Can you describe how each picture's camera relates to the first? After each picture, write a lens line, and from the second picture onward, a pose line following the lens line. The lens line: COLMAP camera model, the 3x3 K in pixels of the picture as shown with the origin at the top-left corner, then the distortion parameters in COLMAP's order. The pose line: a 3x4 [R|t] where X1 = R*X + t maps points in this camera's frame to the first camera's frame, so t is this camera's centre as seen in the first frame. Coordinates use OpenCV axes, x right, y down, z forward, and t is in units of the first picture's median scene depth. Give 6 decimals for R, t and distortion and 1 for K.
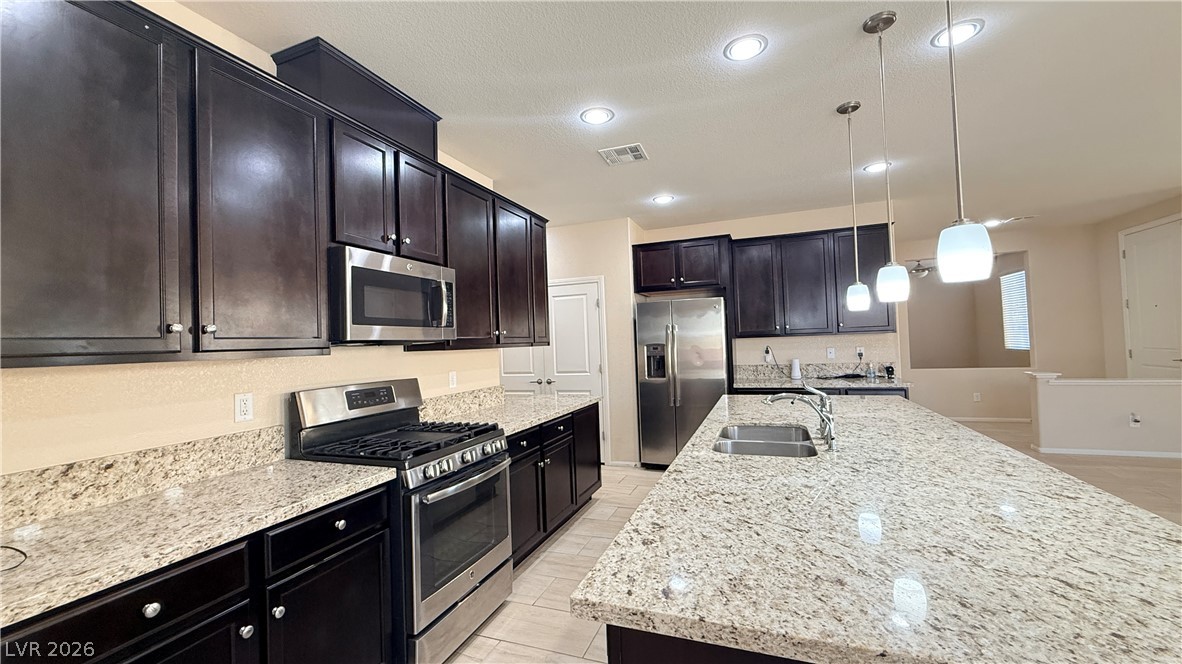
lens RADIAL K [[472.3, 0, 588.1], [0, 472.3, 331.5], [0, 0, 1]] dist [0.000492, -0.000109]
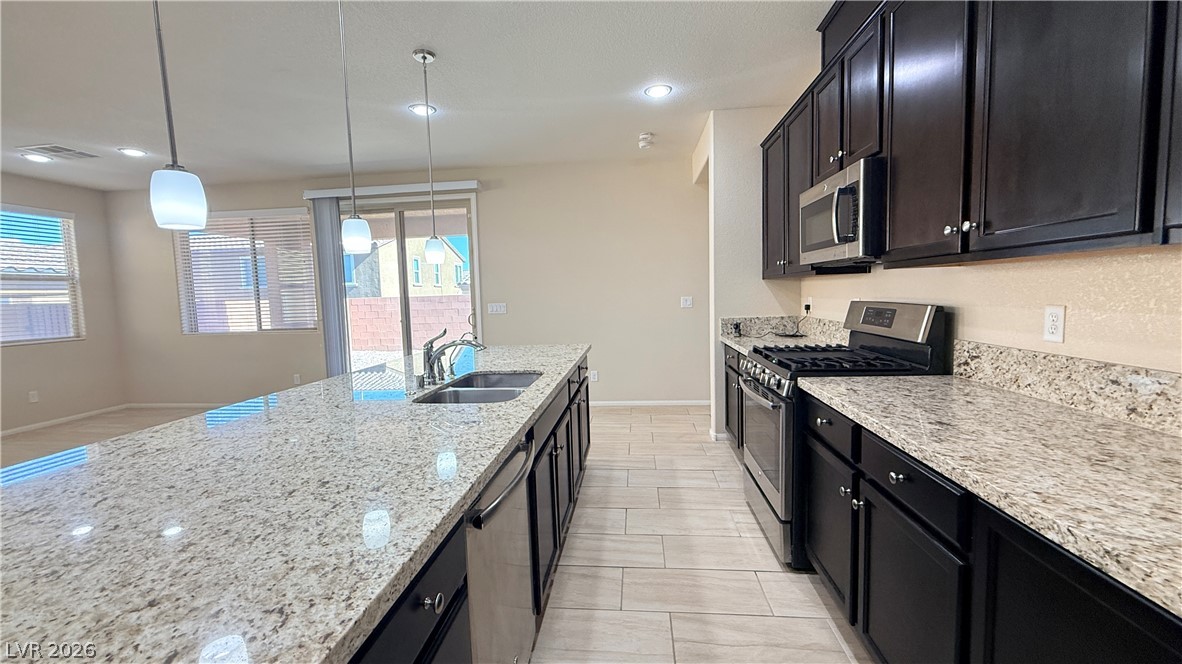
lens RADIAL K [[472.3, 0, 584.5], [0, 472.3, 328.5], [0, 0, 1]] dist [0.000492, -0.000109]
pose [[-0.963542, 0.084782, -0.253769, 0.441342], [0.071140, 0.995508, 0.062474, 0.069393], [0.257926, 0.042143, -0.965245, 2.096530]]
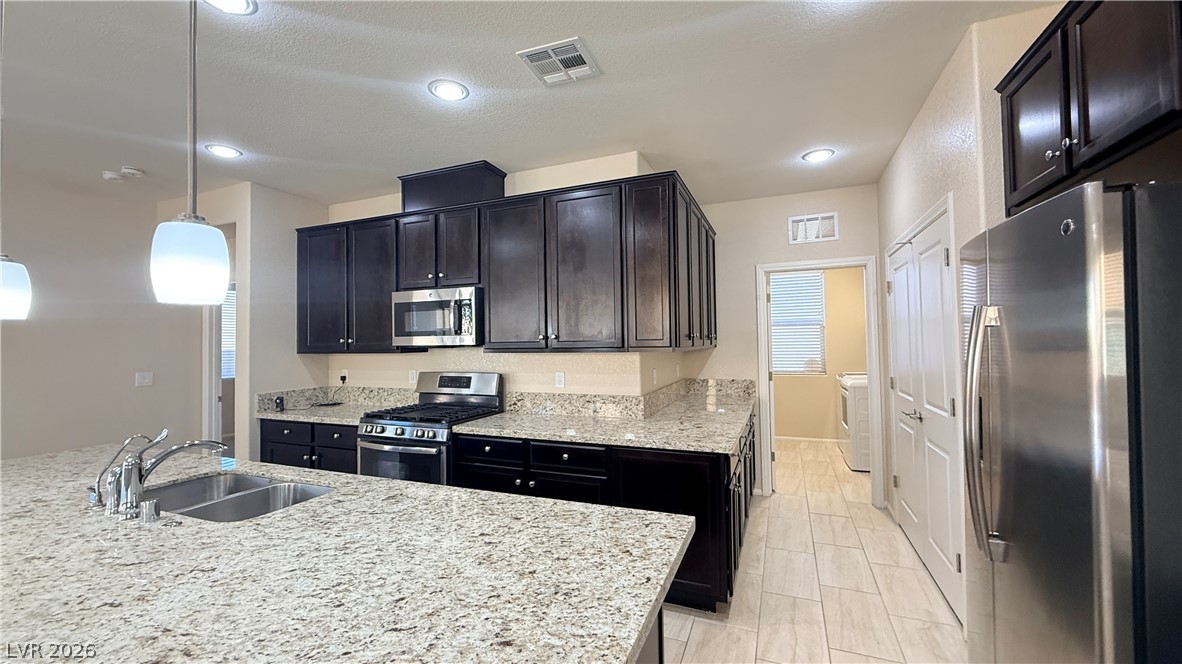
lens RADIAL K [[472.3, 0, 588.7], [0, 472.3, 327.6], [0, 0, 1]] dist [0.000492, -0.000109]
pose [[-0.023278, 0.005985, -0.999711, 1.207221], [0.039431, 0.999209, 0.005064, -0.028089], [0.998951, -0.039302, -0.023496, 1.720943]]
